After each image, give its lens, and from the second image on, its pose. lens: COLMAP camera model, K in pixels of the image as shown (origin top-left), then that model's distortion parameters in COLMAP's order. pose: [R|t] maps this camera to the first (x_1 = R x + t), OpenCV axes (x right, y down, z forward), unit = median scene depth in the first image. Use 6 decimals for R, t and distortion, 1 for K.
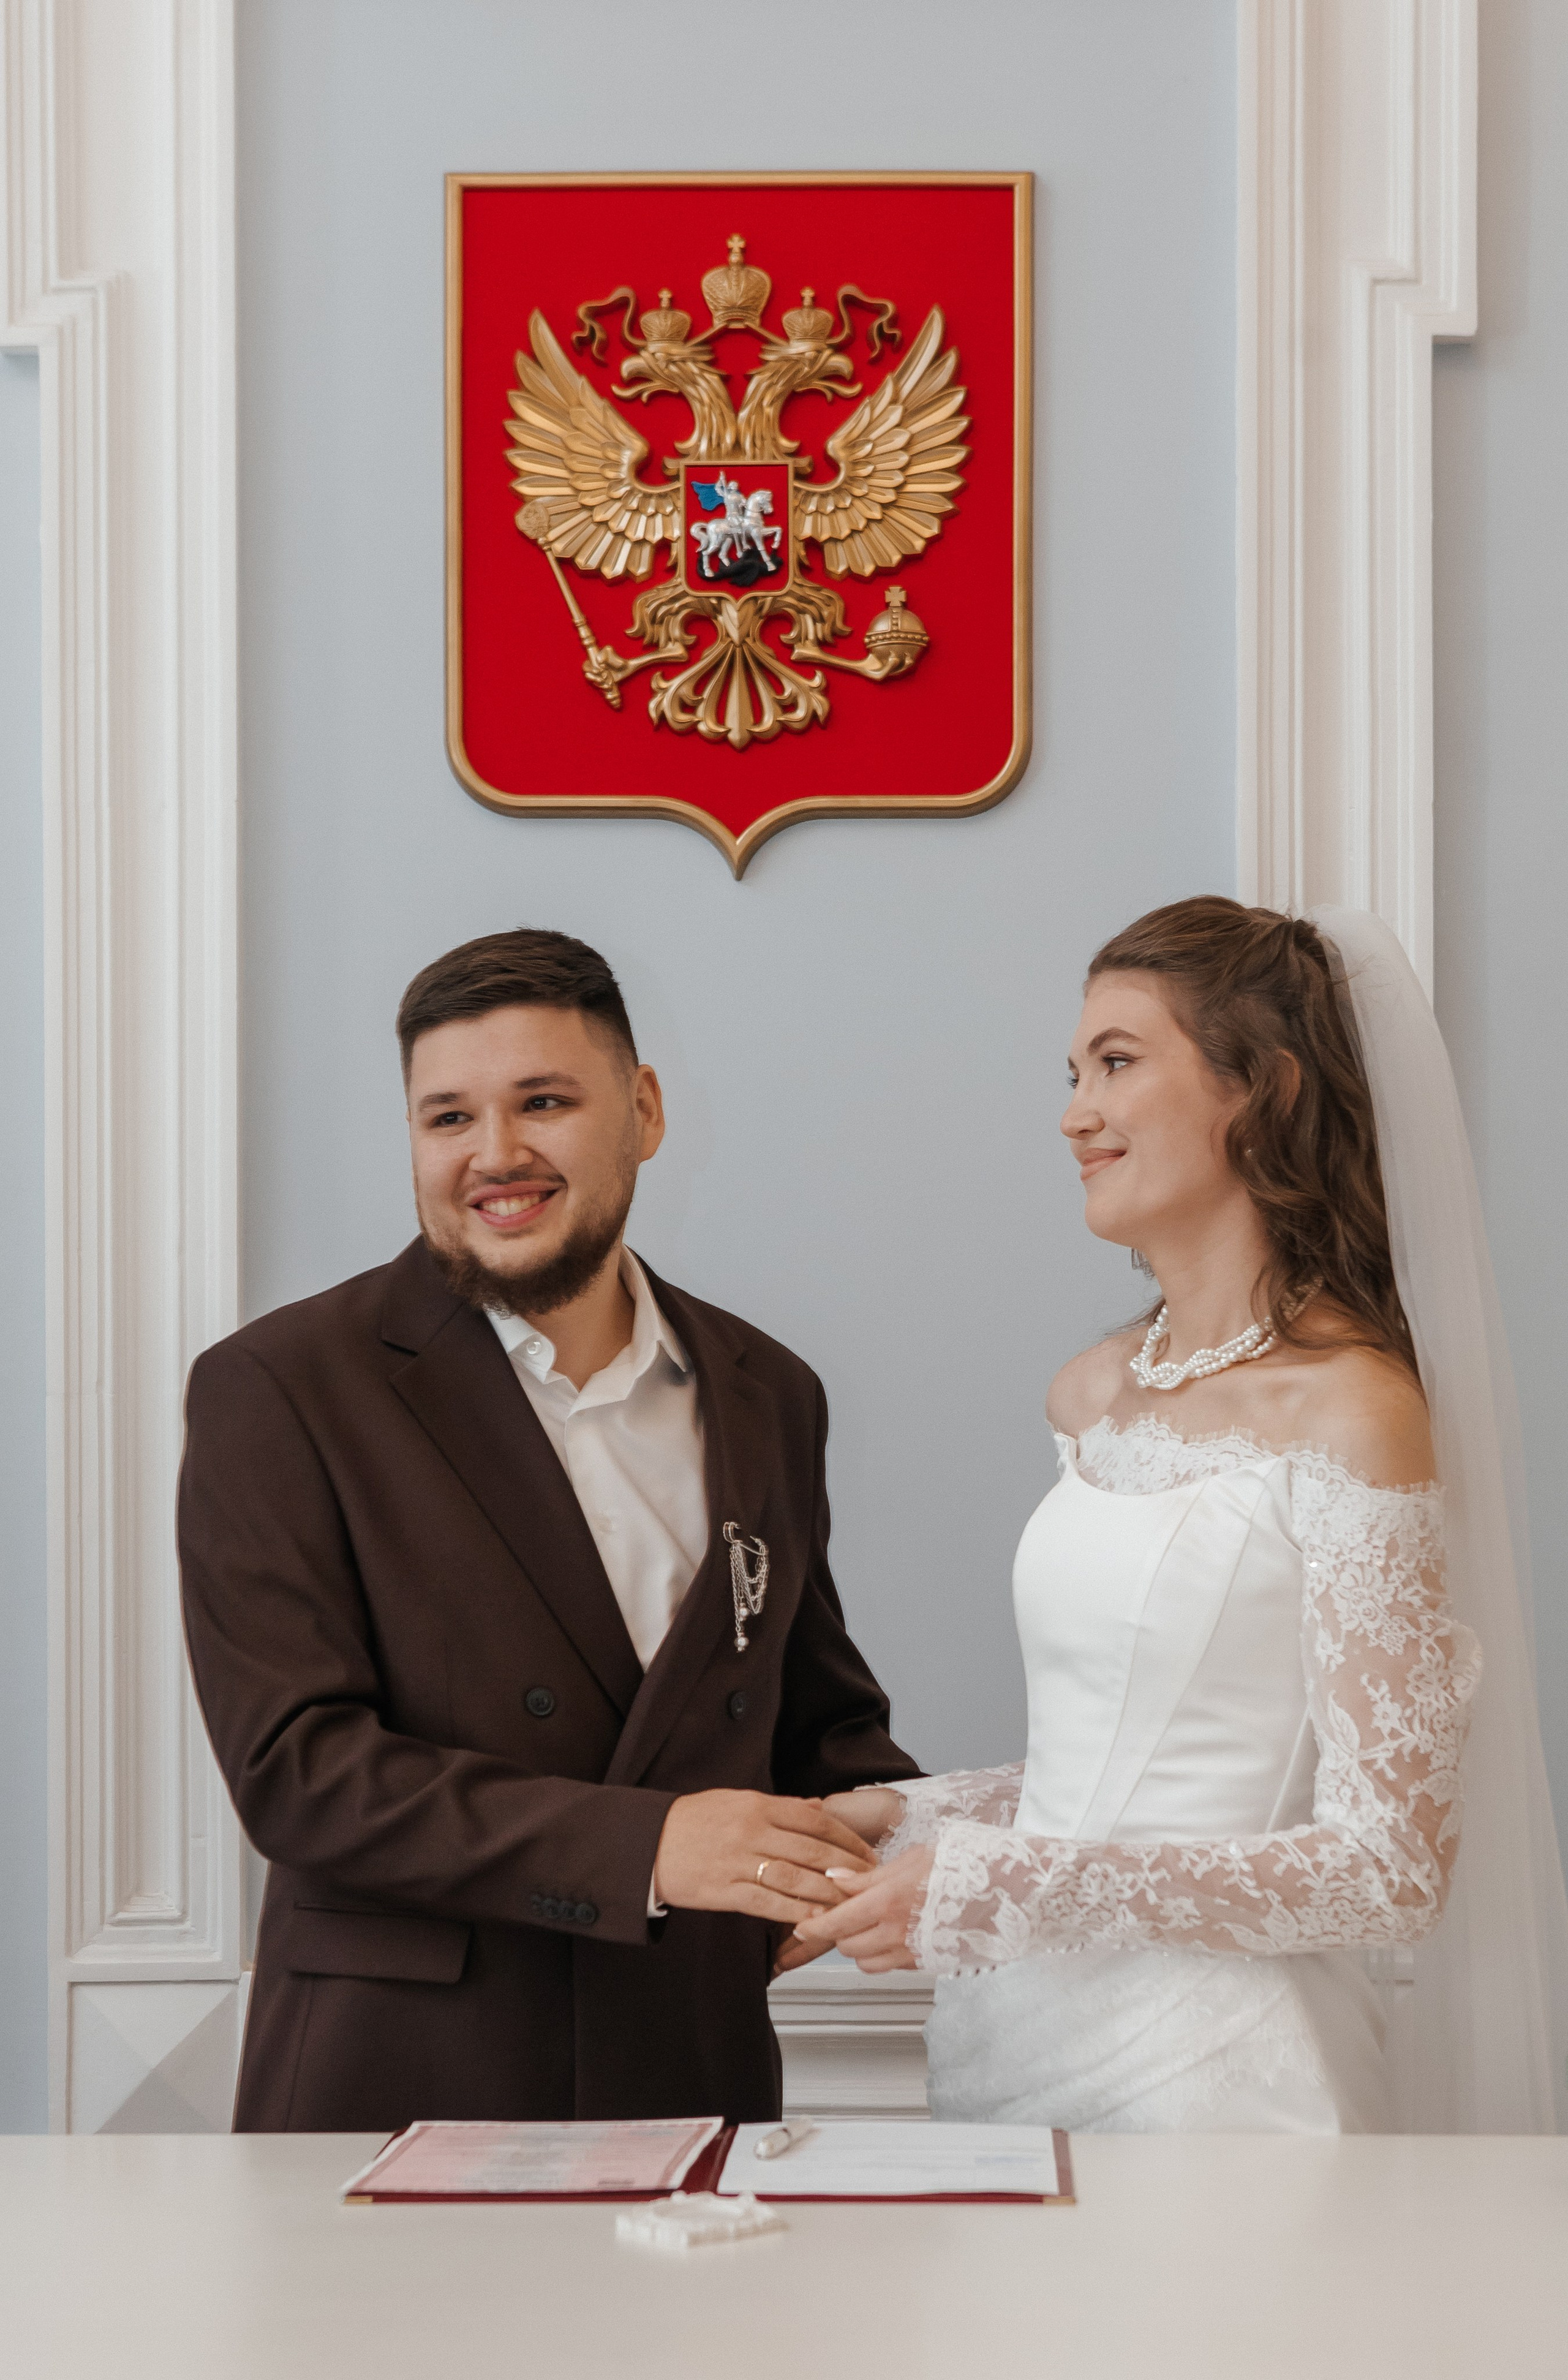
lens RADIAL K [[4170.8, 0, 784.0], [0, 4170.8, 1277.1], [0, 0, 1]] dist [0.126020, 0.000000]
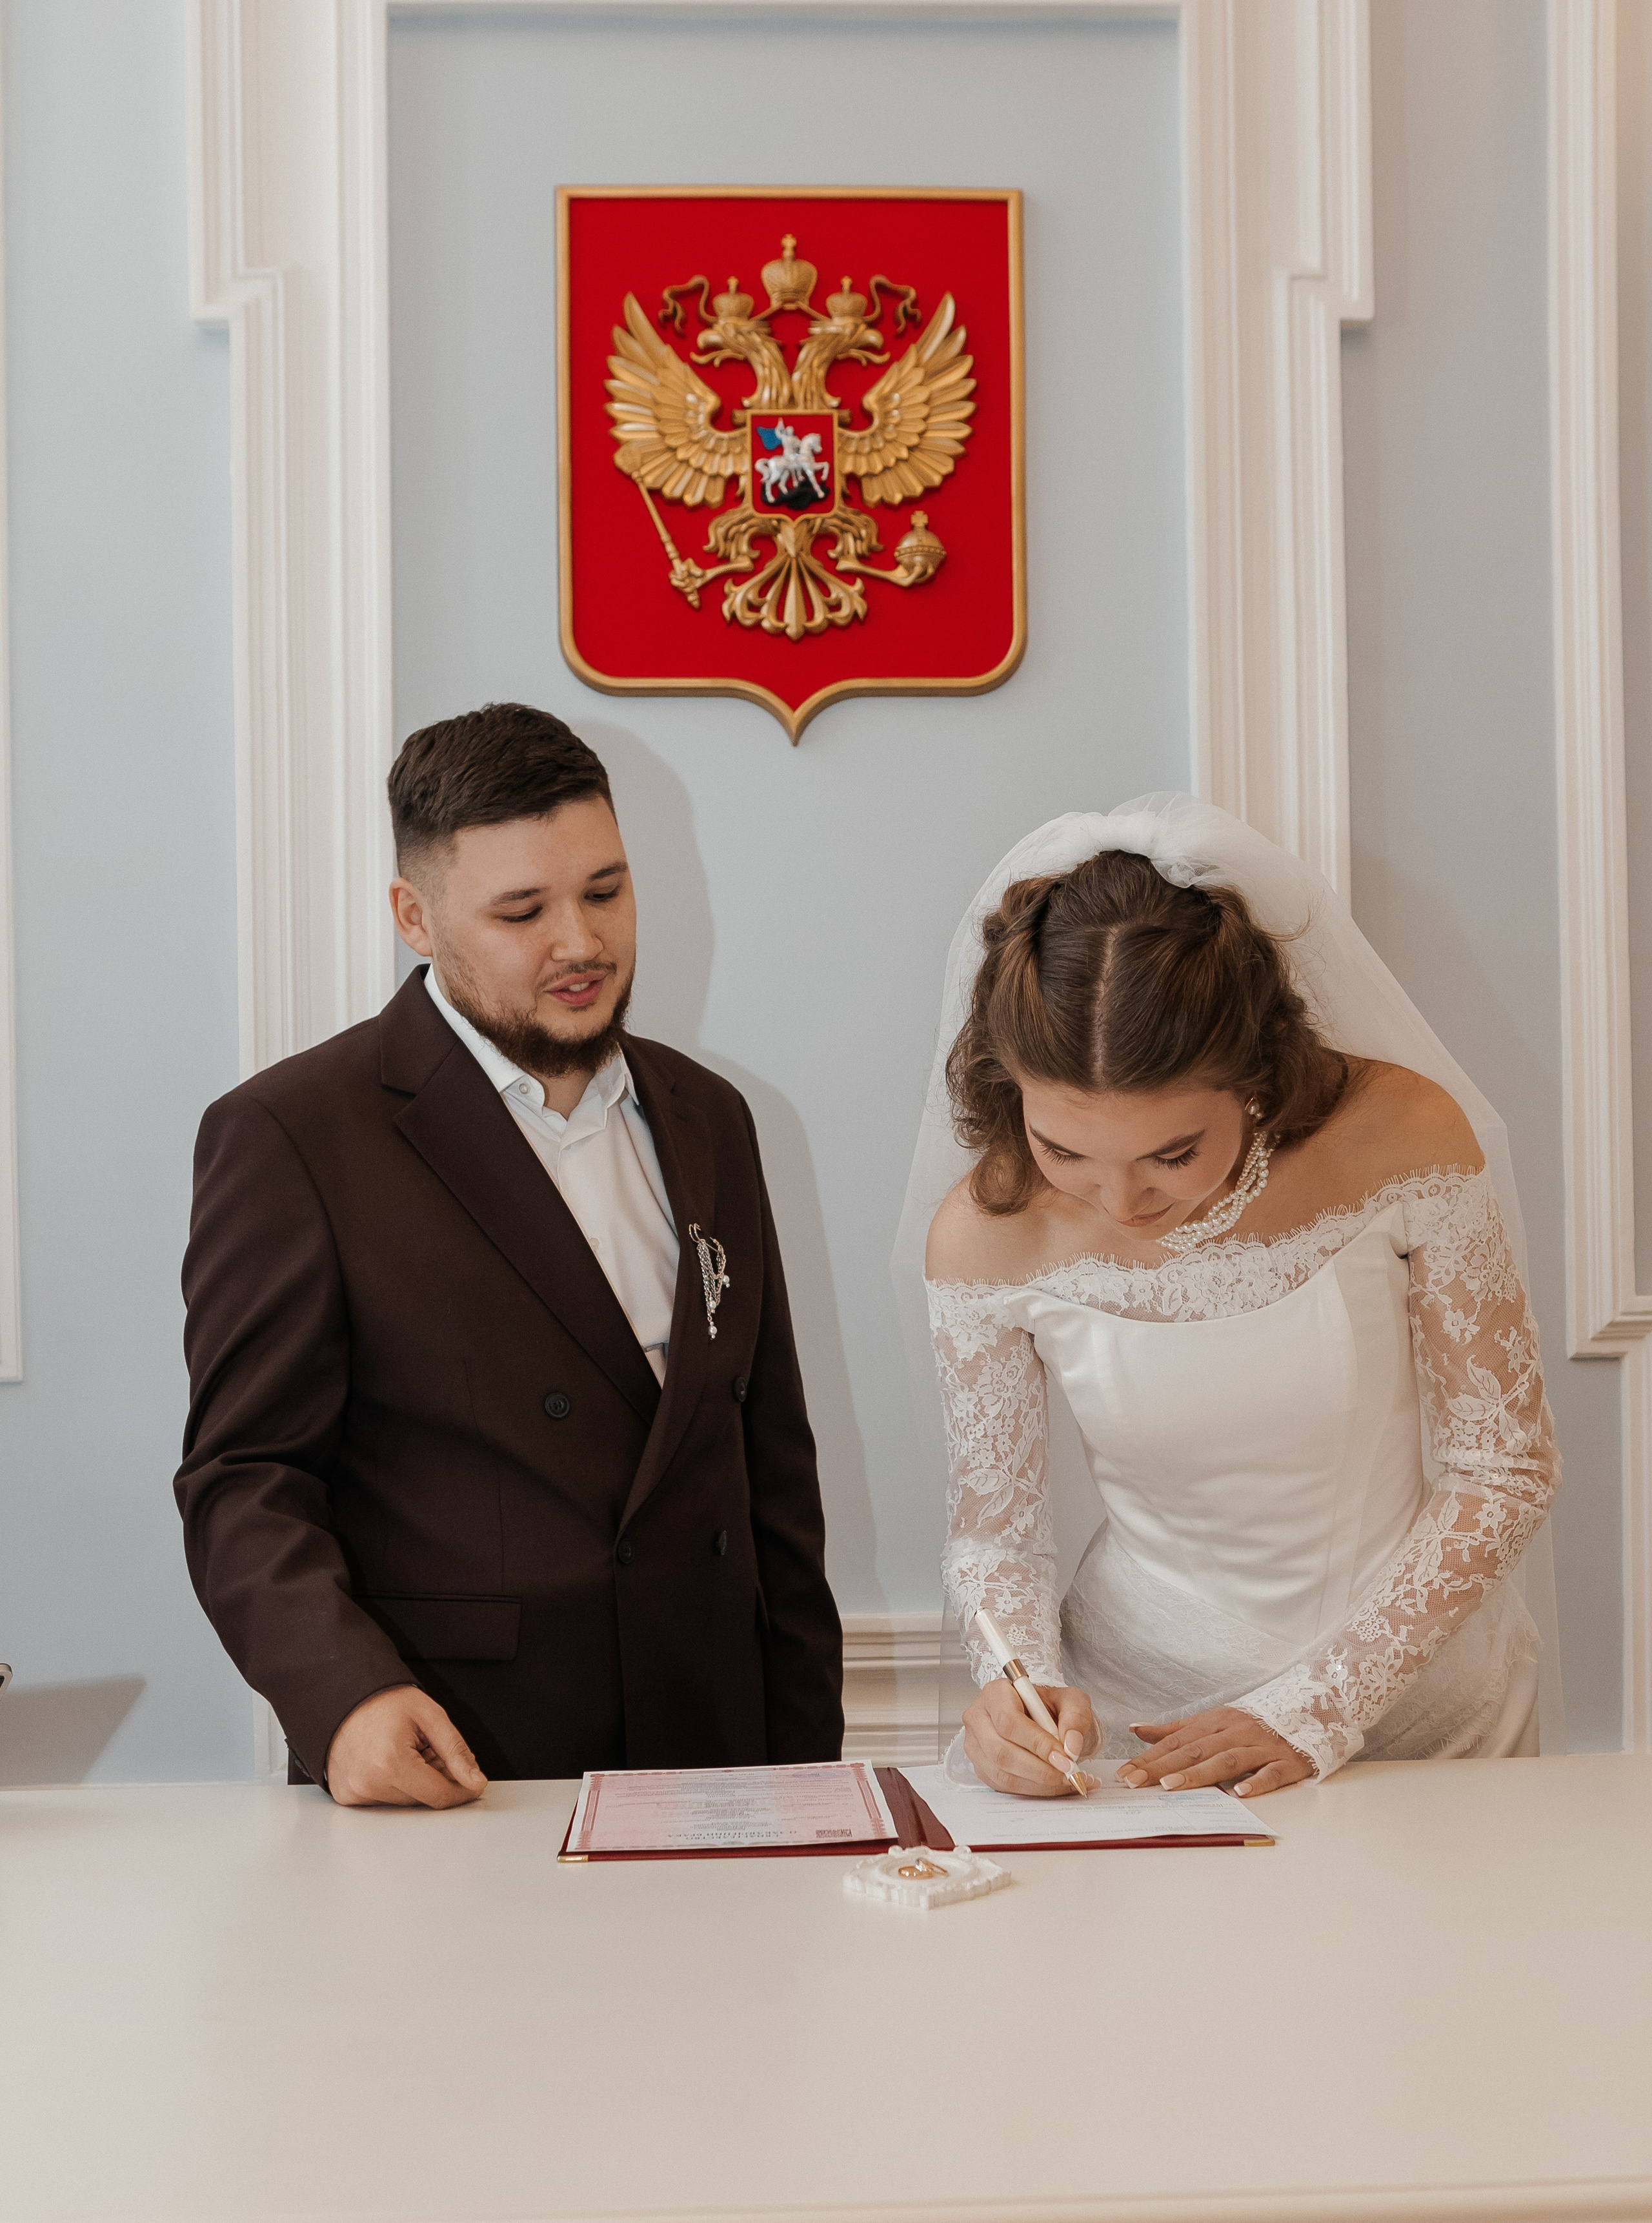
lens RADIAL K [[2759.9, 0, 861.2], [0, 2759.9, 1184.5], [0, 0, 1]] dist [-0.006606, 0.000000]
pose [[0.998647, -0.008064, 0.051380, -0.034651], [0.007427, 0.999893, 0.012582, 0.025427], [-0.051476, -0.012184, 0.998600, 0.174437]]
